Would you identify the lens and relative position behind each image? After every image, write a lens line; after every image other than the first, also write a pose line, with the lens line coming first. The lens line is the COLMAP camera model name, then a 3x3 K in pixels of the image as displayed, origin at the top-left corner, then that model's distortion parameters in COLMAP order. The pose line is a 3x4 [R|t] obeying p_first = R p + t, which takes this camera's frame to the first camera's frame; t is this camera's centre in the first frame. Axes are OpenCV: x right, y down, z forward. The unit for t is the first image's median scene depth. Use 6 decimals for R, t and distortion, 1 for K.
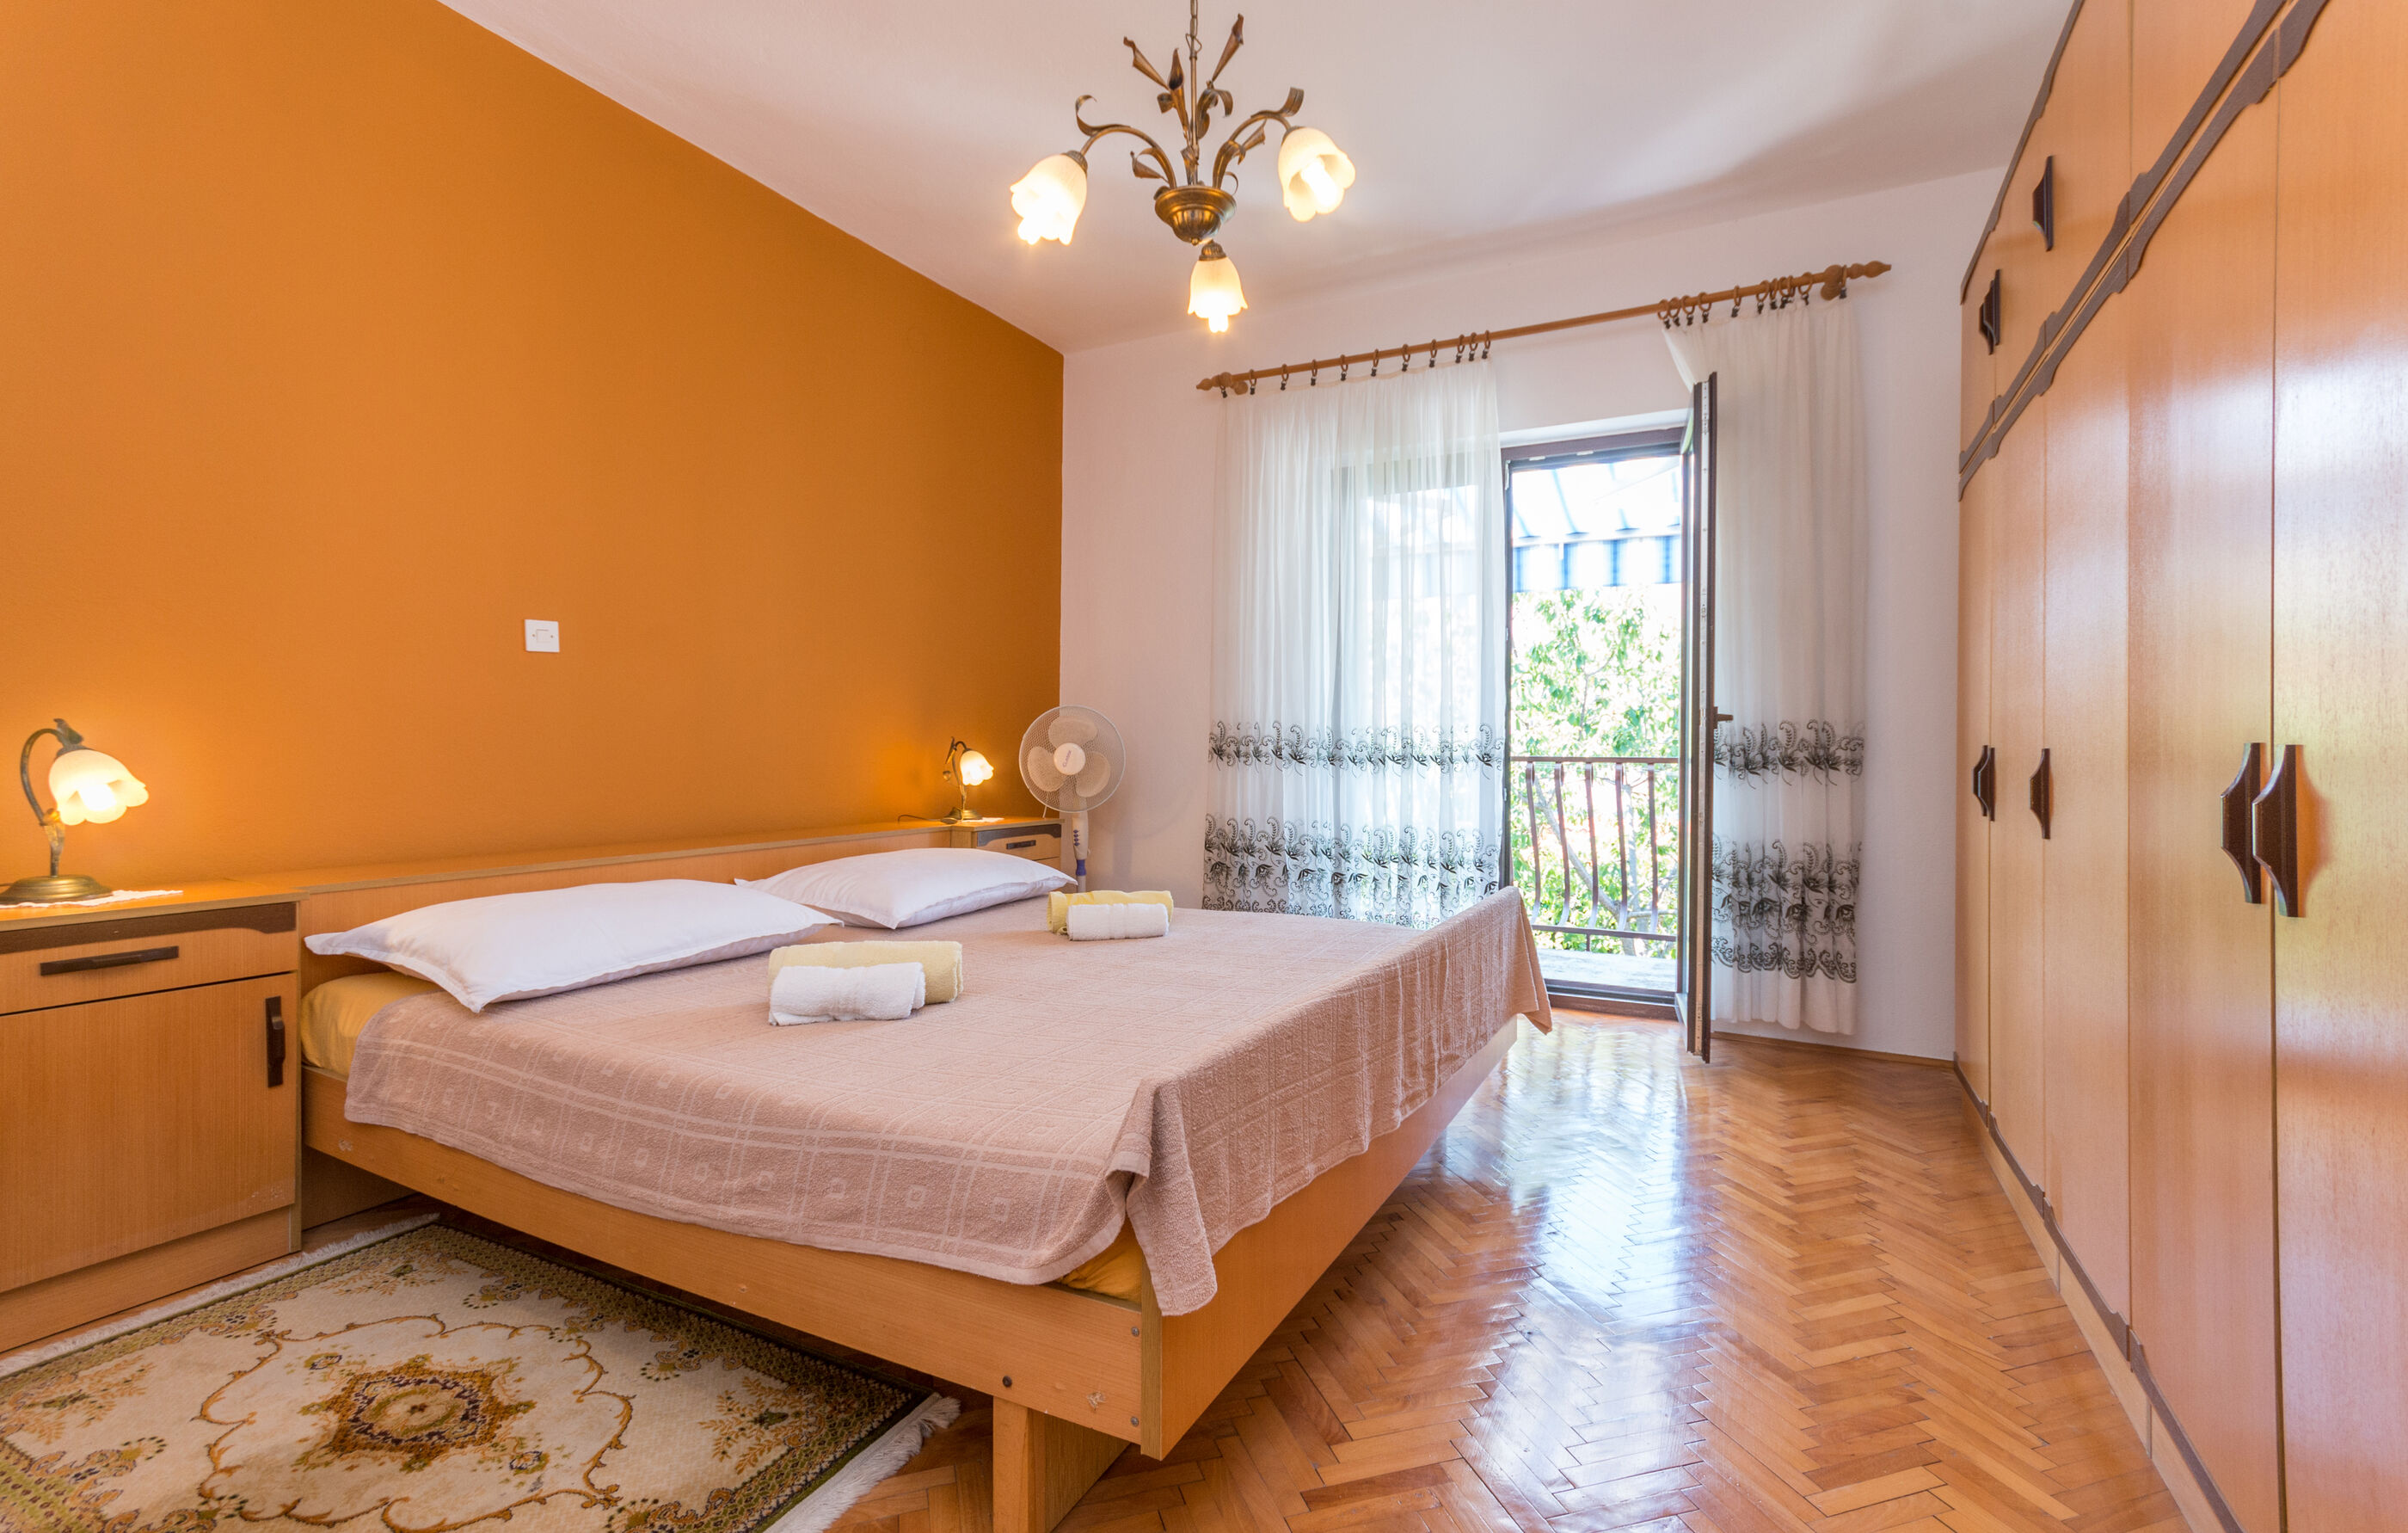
lens RADIAL K [[1059.6, 0, 1218.3], [0, 1059.6, 749.2], [0, 0, 1]] dist [0.003593, 0.000706]
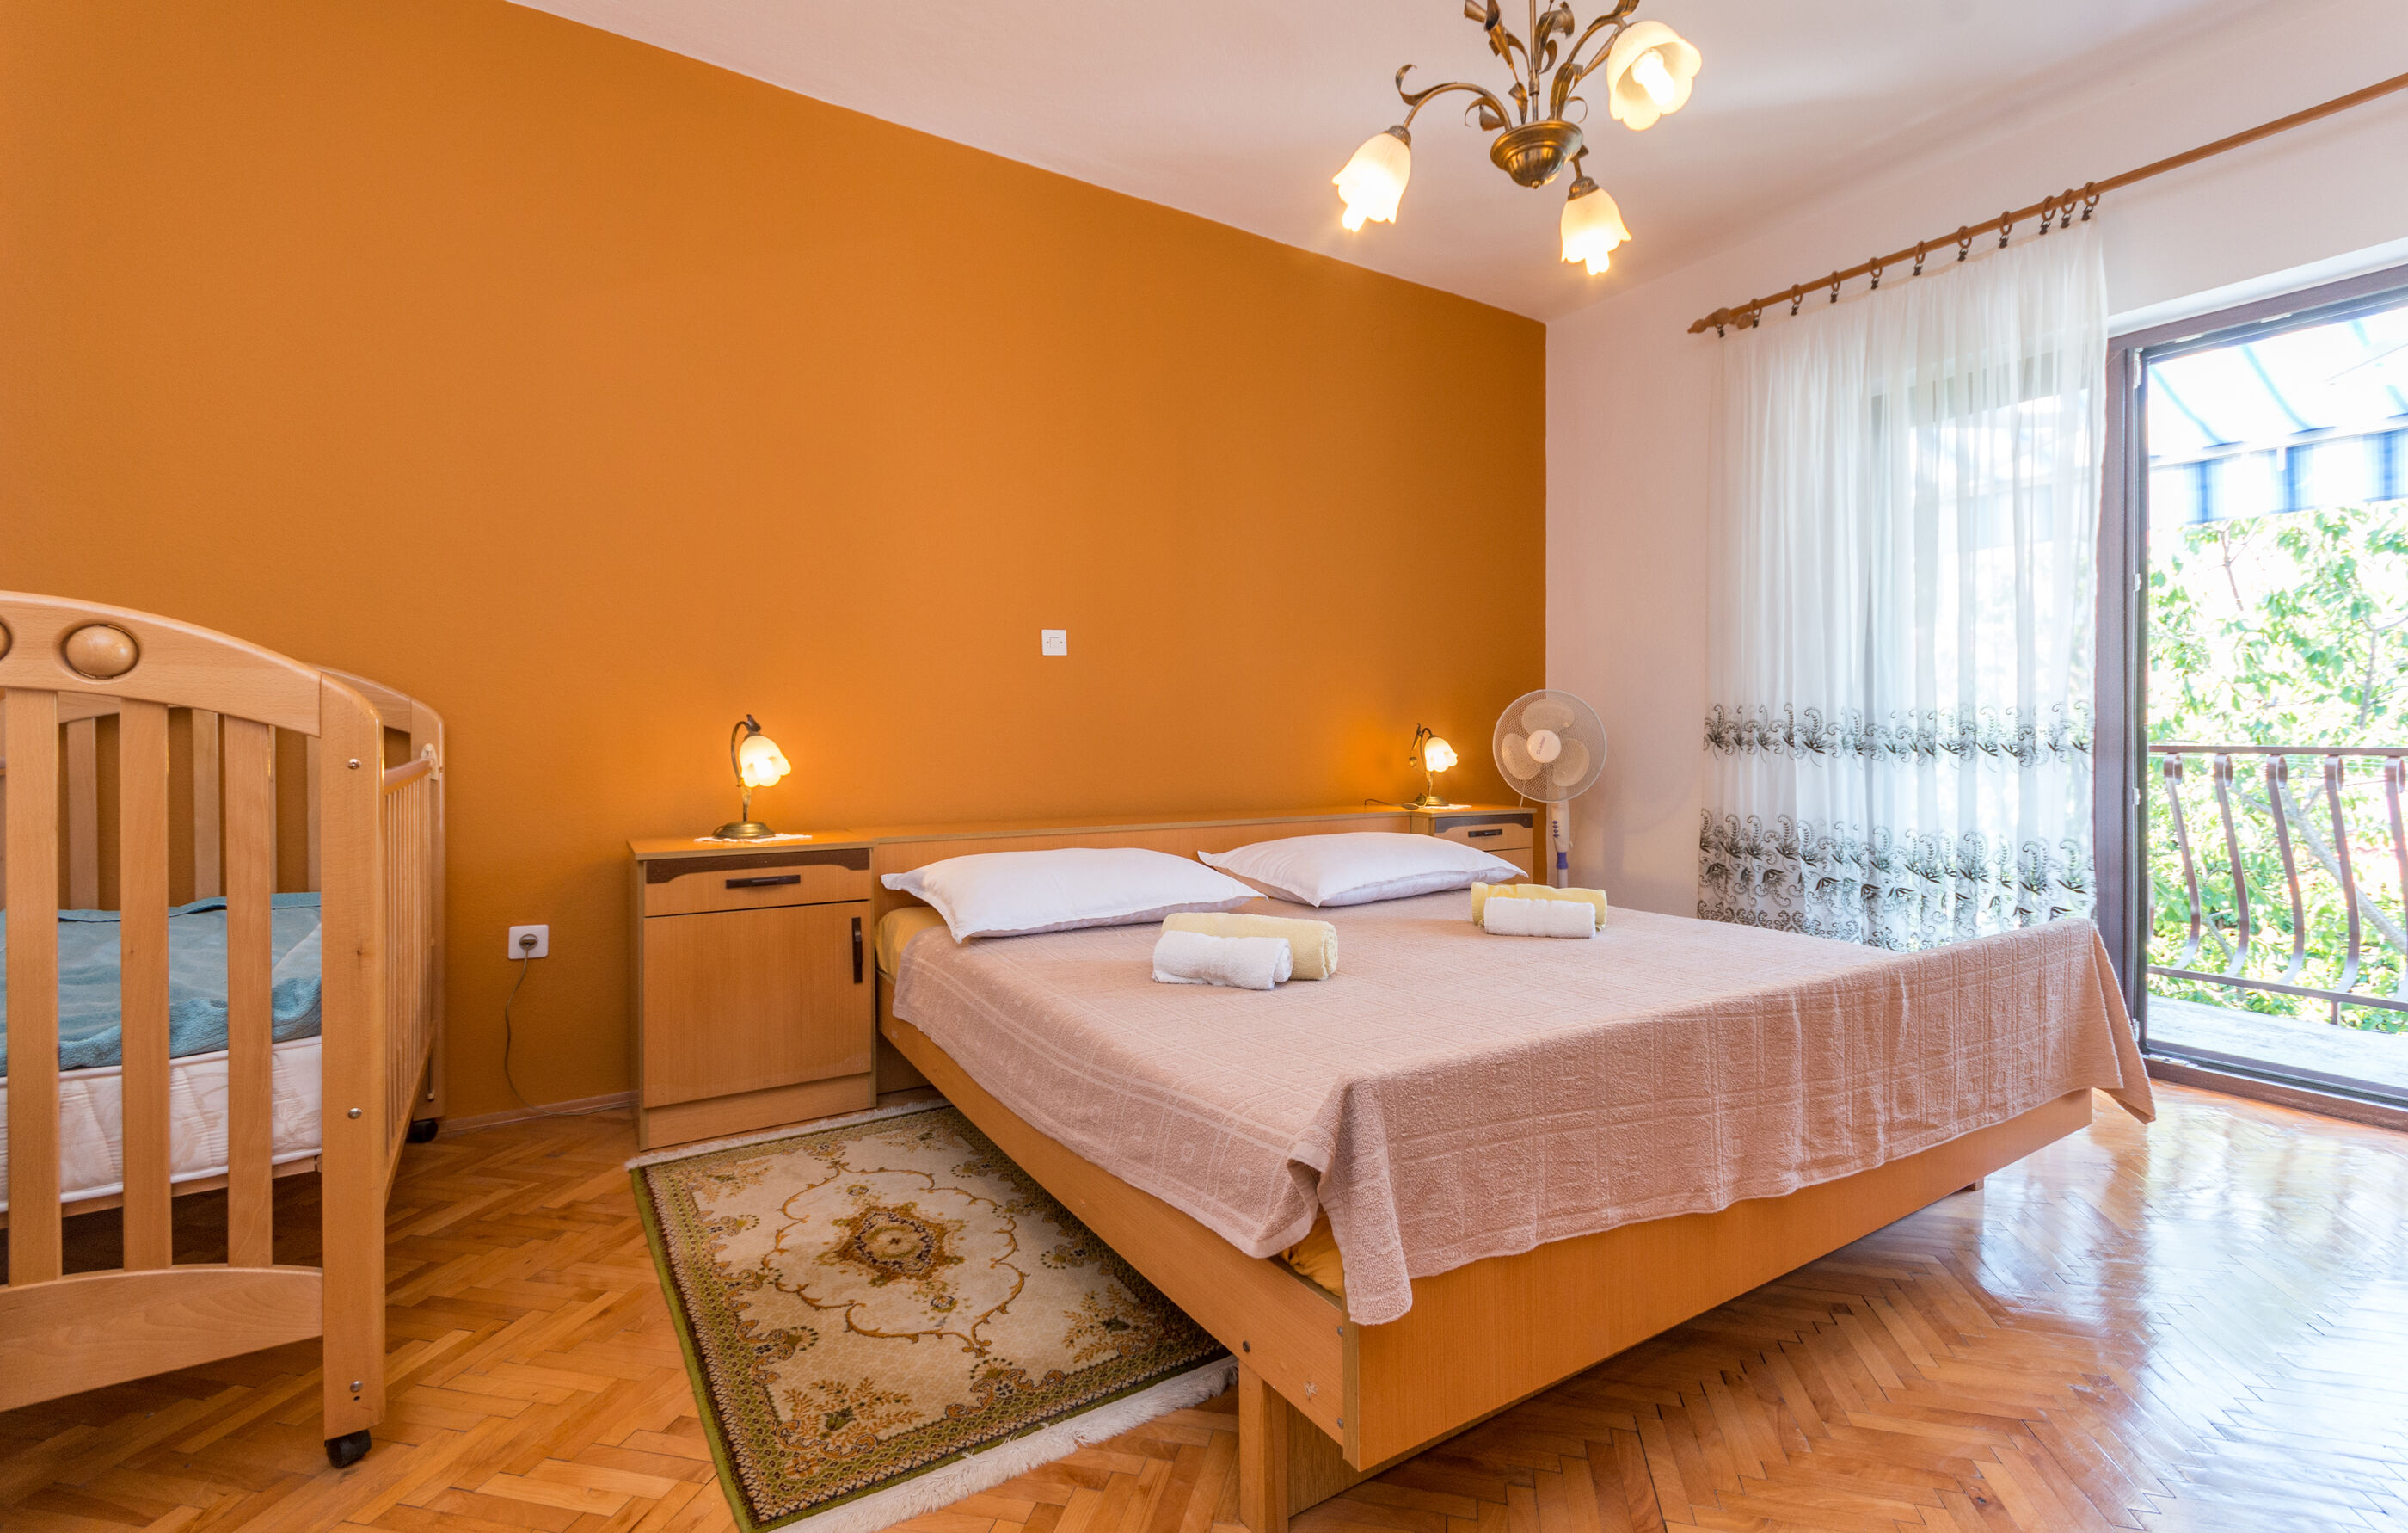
lens RADIAL K [[1059.6, 0, 1220.0], [0, 1059.6, 737.0], [0, 0, 1]] dist [0.003593, 0.000706]
pose [[0.864419, 0.000455, -0.502772, 0.107776], [-0.000248, 1.000000, 0.000479, 0.000798], [0.502772, -0.000290, 0.864419, 0.034442]]
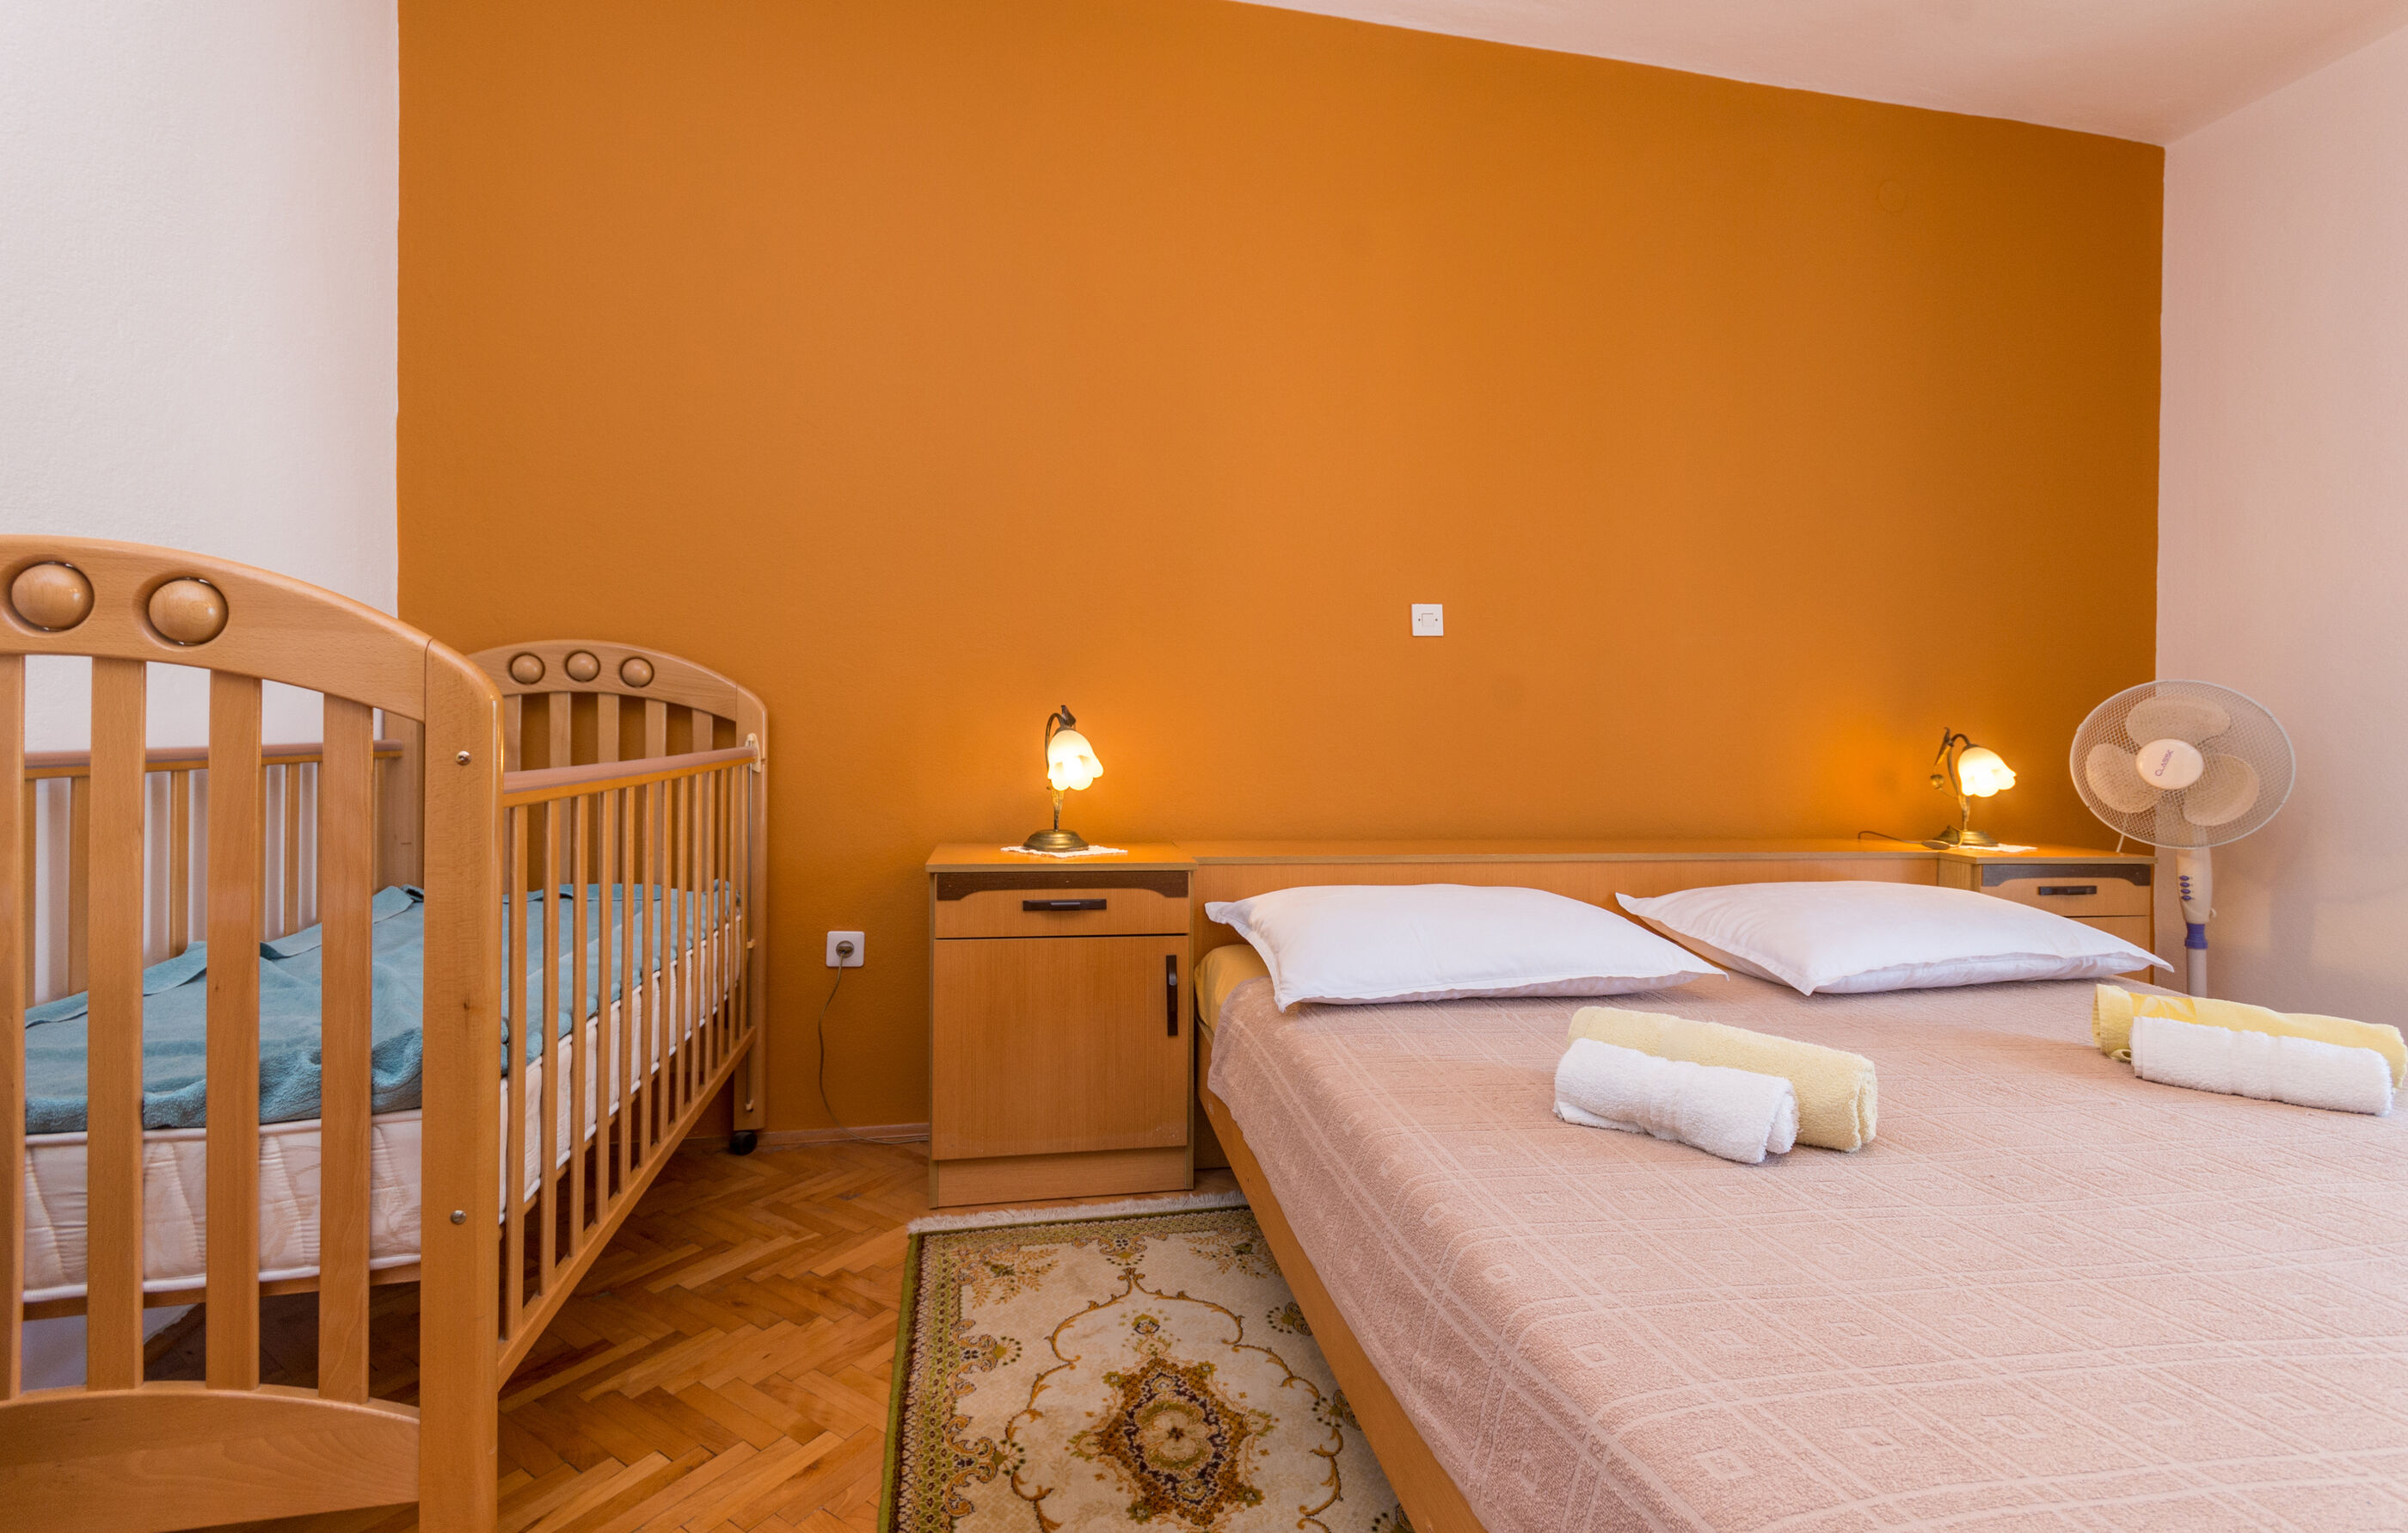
lens RADIAL K [[1059.6, 0, 1213.8], [0, 1059.6, 717.1], [0, 0, 1]] dist [0.003593, 0.000706]
pose [[0.624209, -0.000259, -0.781257, 0.000218], [-0.017515, 0.999744, -0.014326, 0.000203], [0.781061, 0.022626, 0.624045, 0.188796]]
